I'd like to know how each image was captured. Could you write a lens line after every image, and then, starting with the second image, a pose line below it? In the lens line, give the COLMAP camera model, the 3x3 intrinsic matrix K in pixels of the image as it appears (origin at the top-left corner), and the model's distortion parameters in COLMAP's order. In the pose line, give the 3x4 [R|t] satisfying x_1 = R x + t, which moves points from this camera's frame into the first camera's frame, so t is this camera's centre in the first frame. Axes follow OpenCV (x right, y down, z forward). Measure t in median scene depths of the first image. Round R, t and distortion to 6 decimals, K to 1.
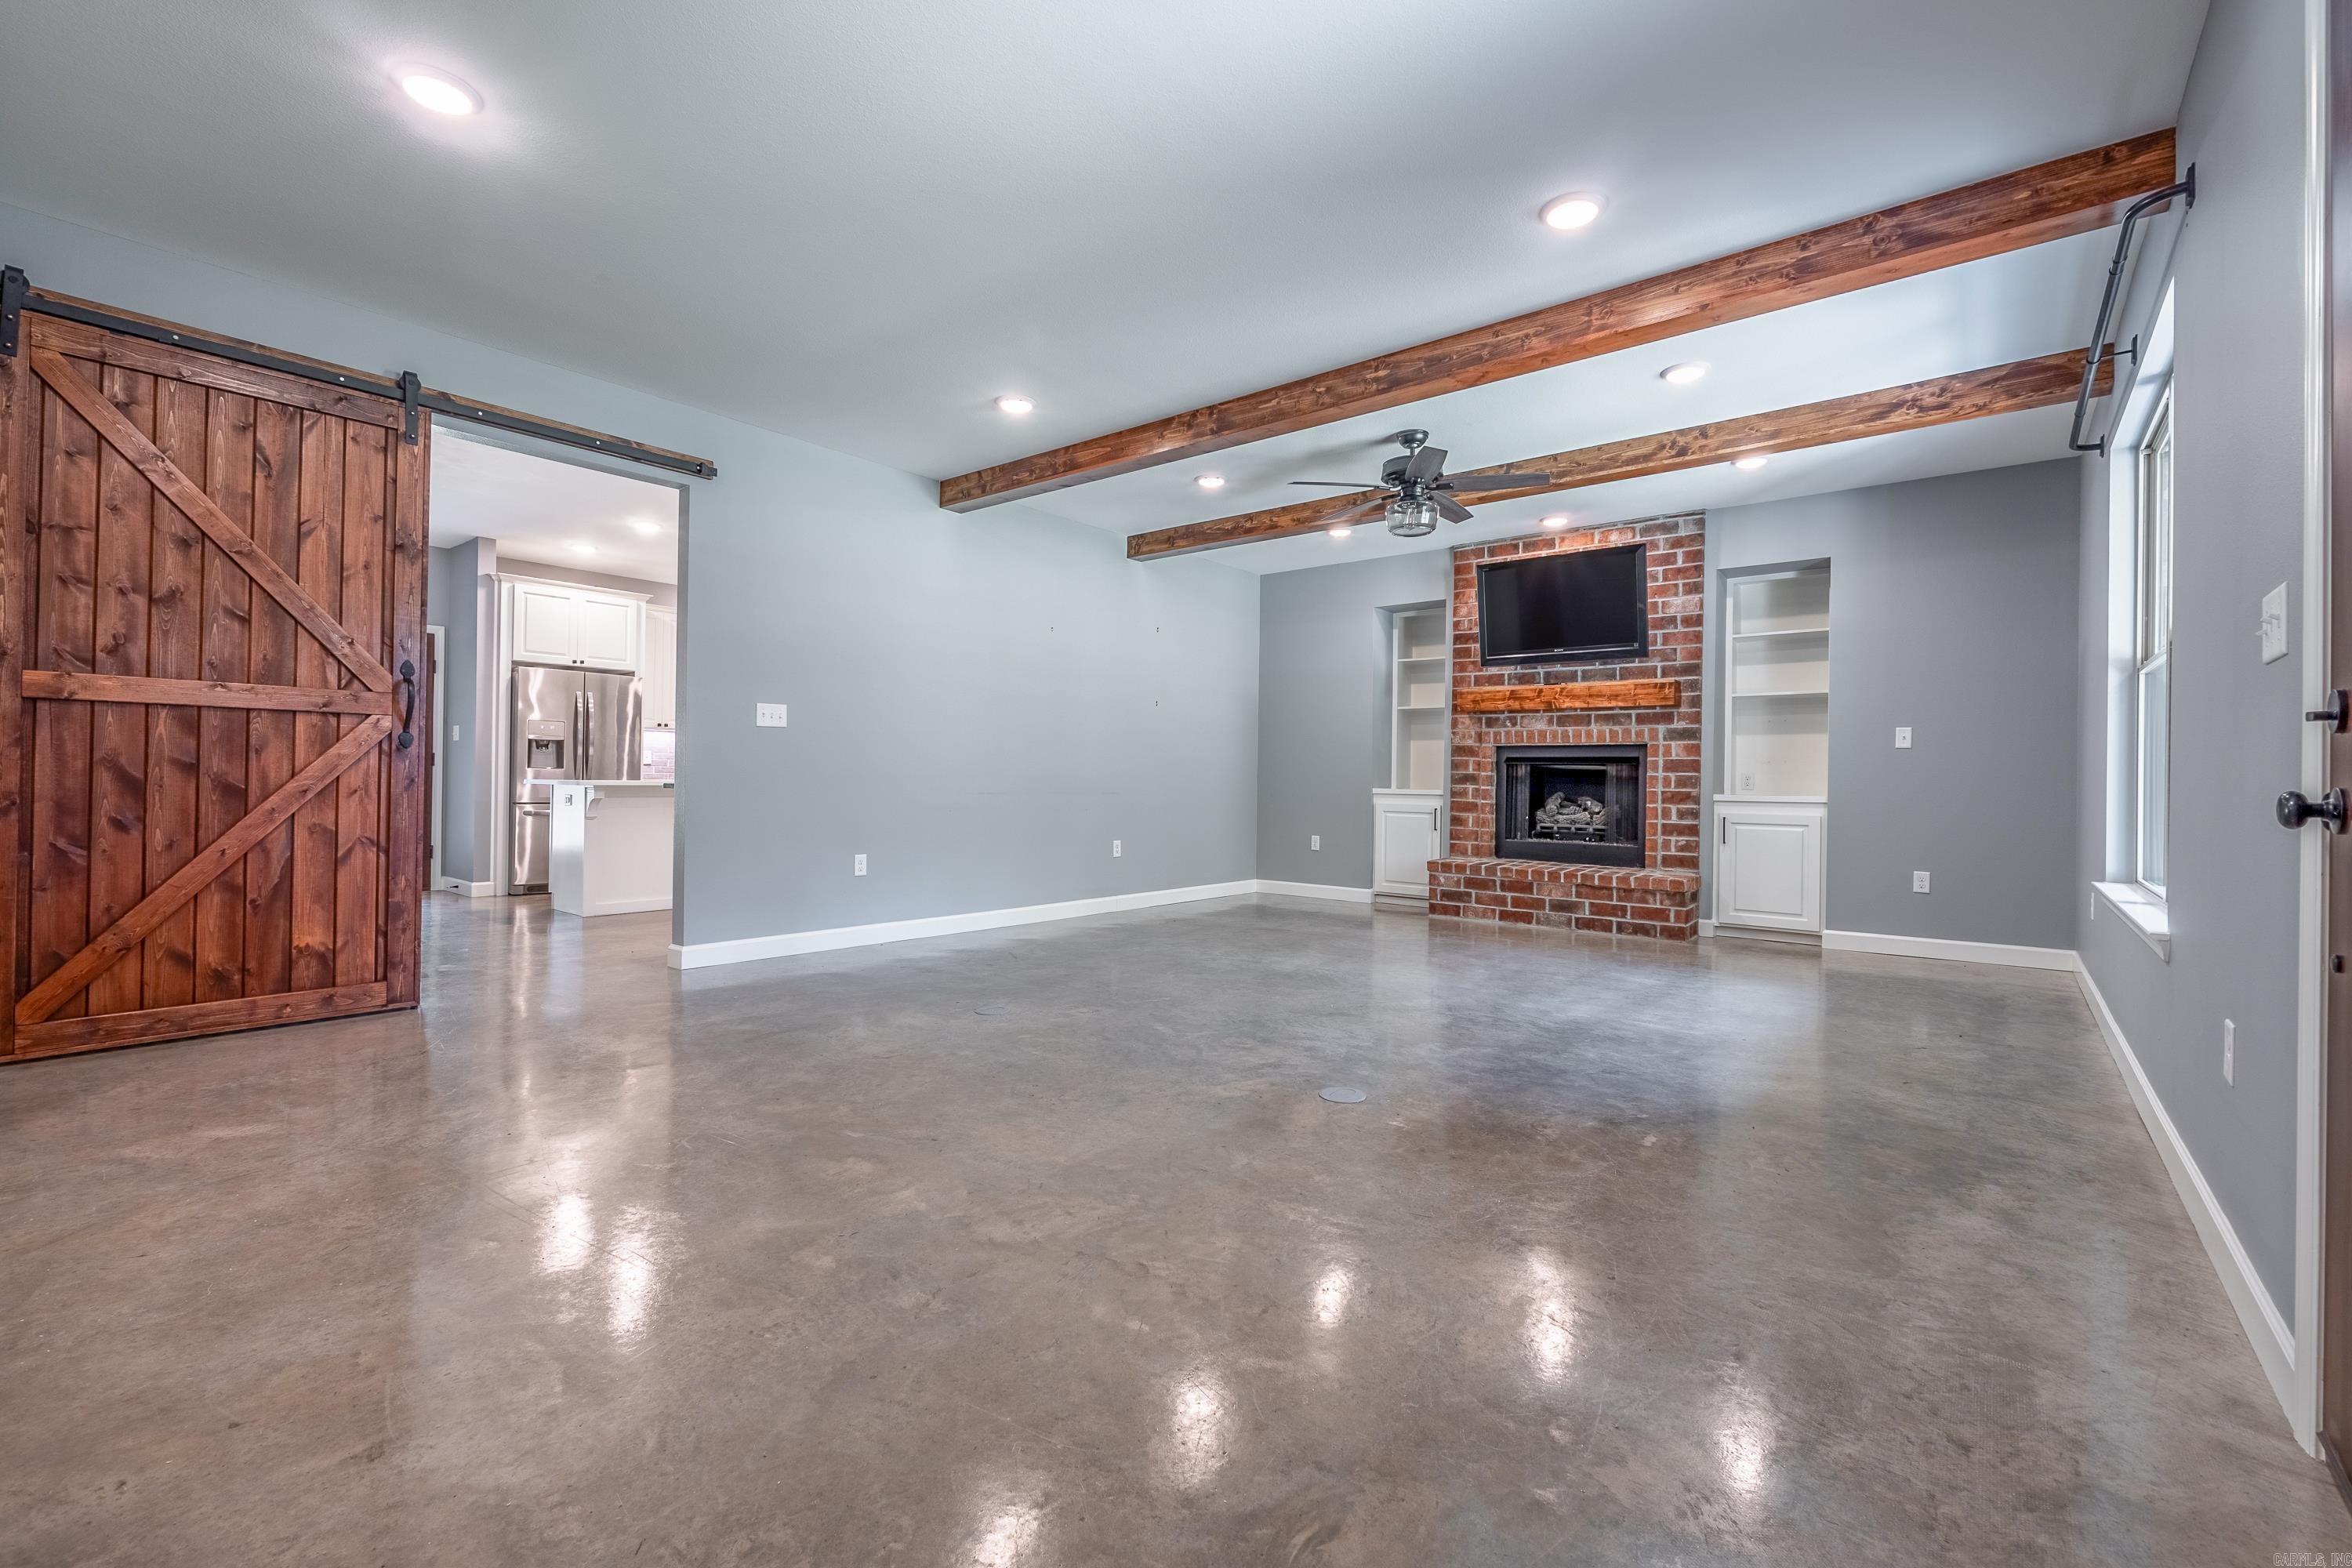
lens RADIAL K [[988.0, 0, 1172.9], [0, 988.0, 780.3], [0, 0, 1]] dist [-0.003625, -0.001662]
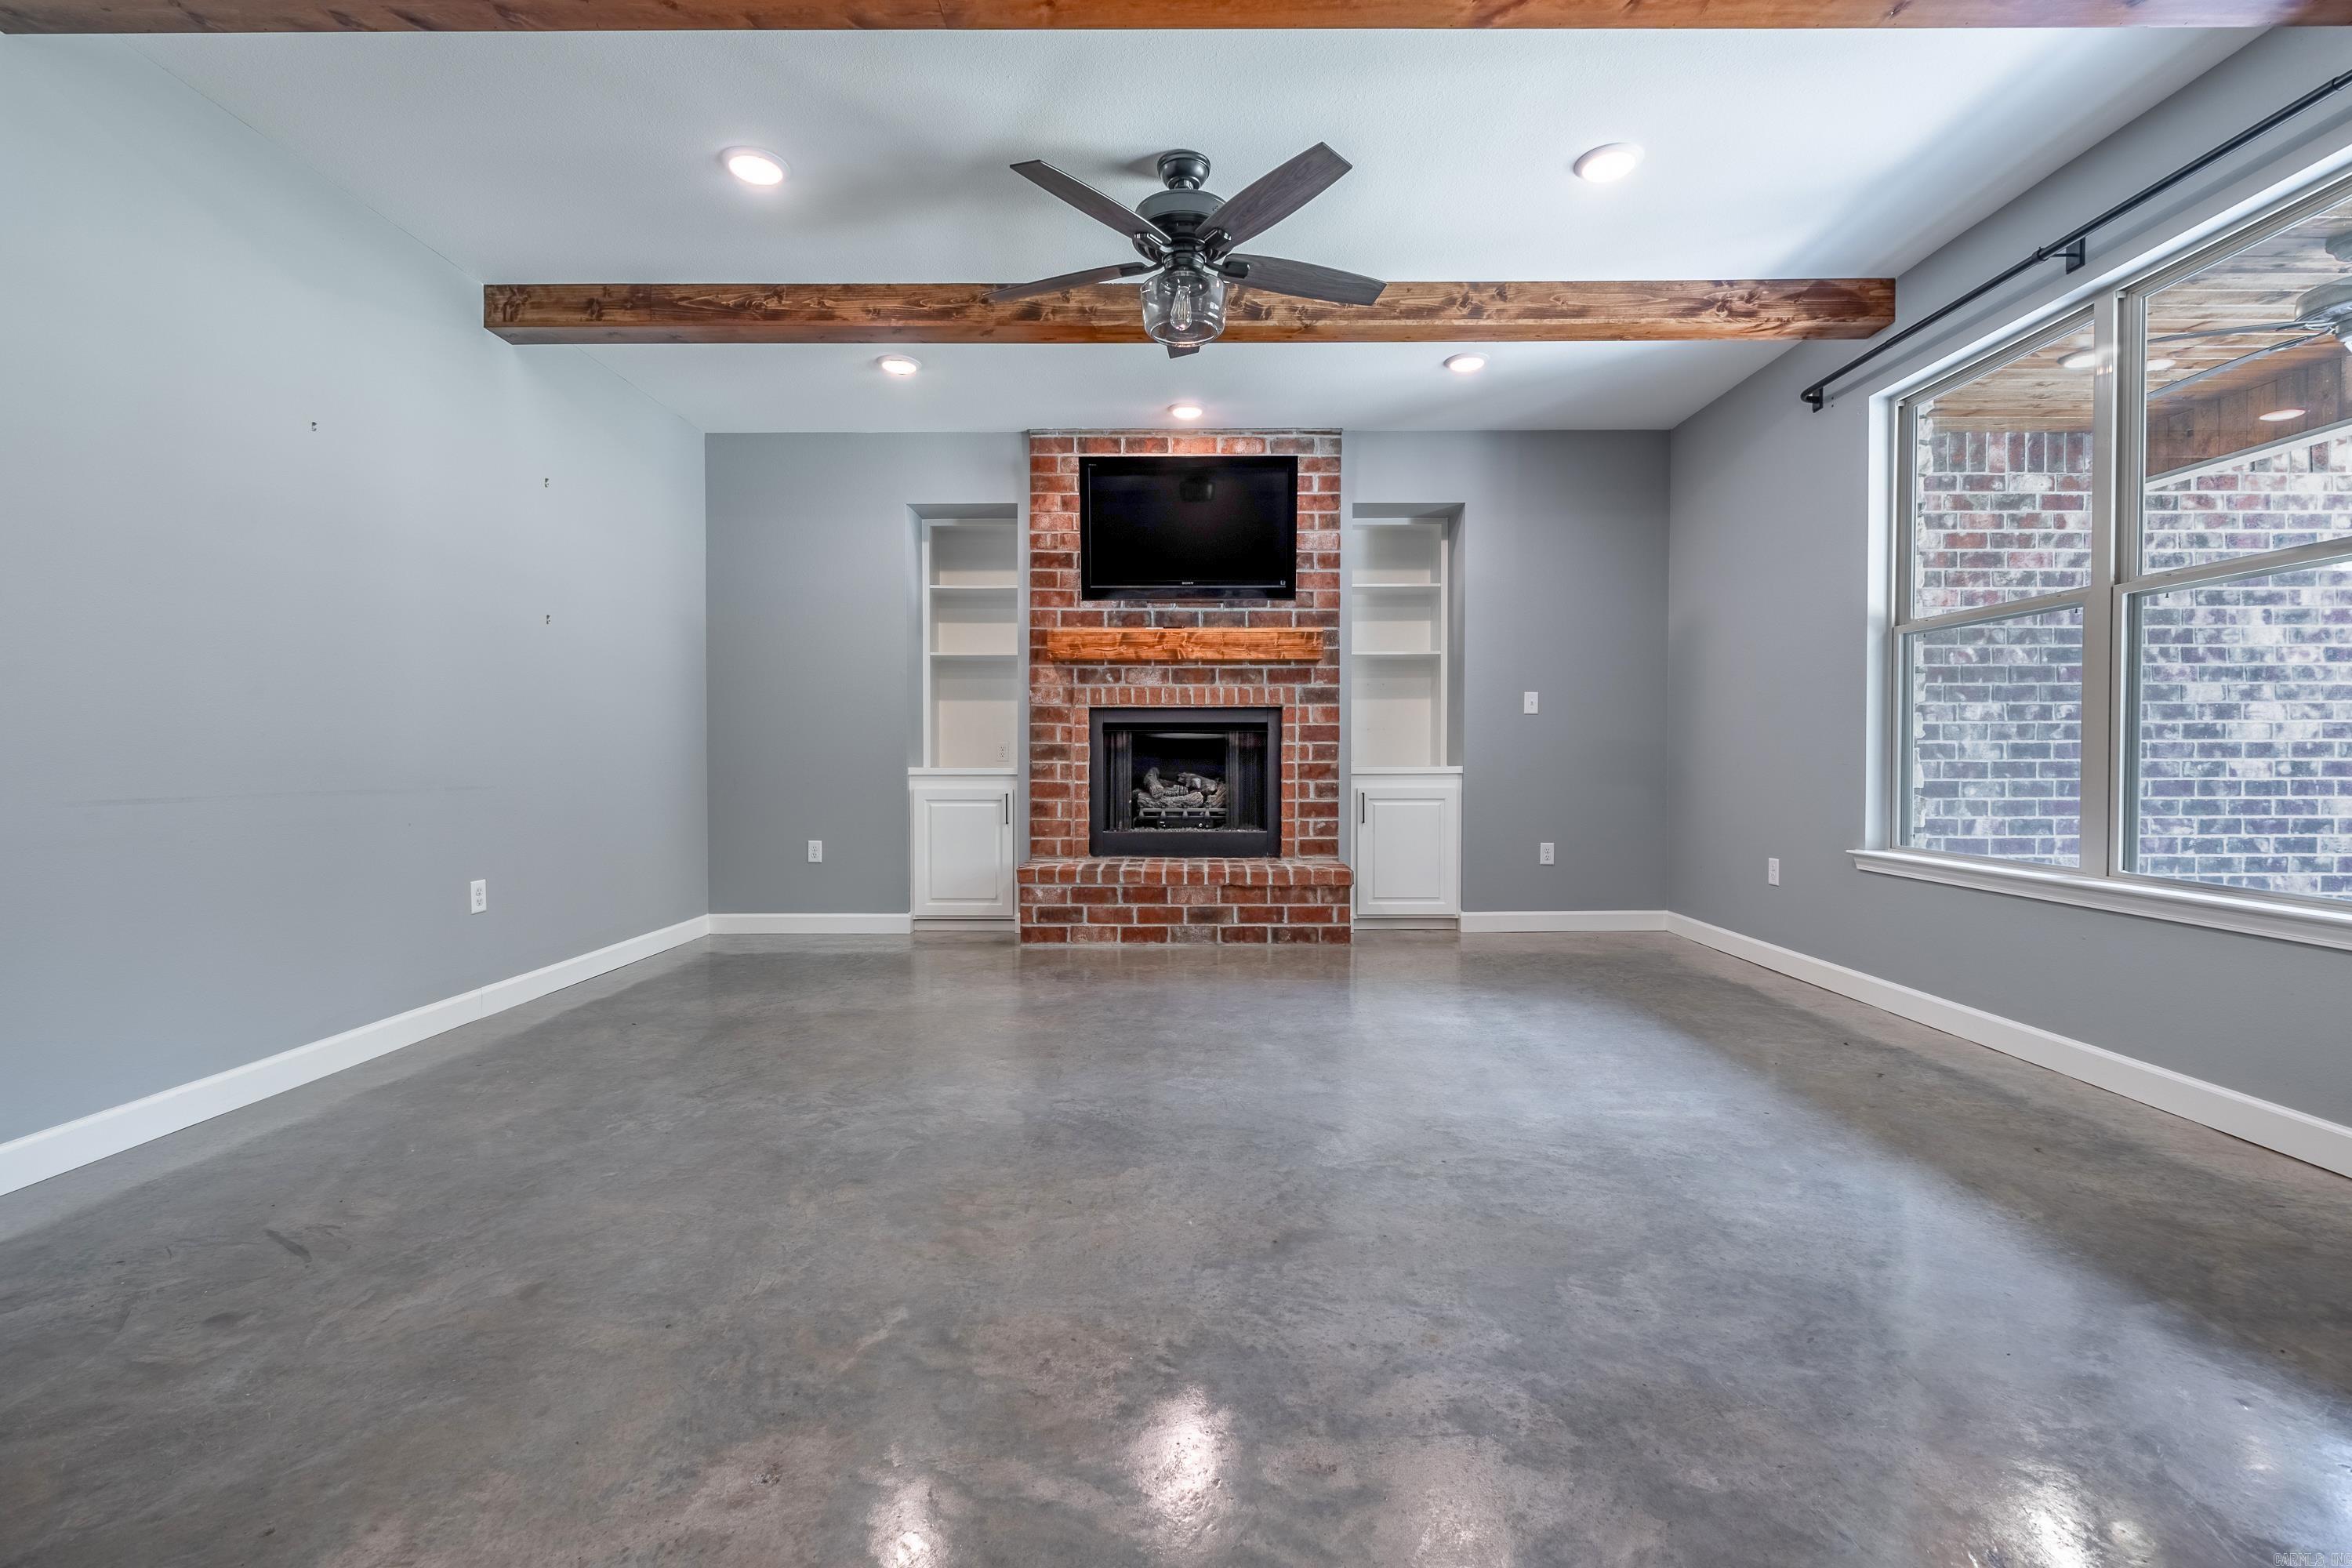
lens RADIAL K [[988.0, 0, 1176.3], [0, 988.0, 777.5], [0, 0, 1]] dist [-0.003625, -0.001662]
pose [[0.772615, -0.027772, 0.634267, -0.110672], [0.013121, 0.999528, 0.027783, -0.002030], [-0.634739, -0.013143, 0.772615, 0.420364]]
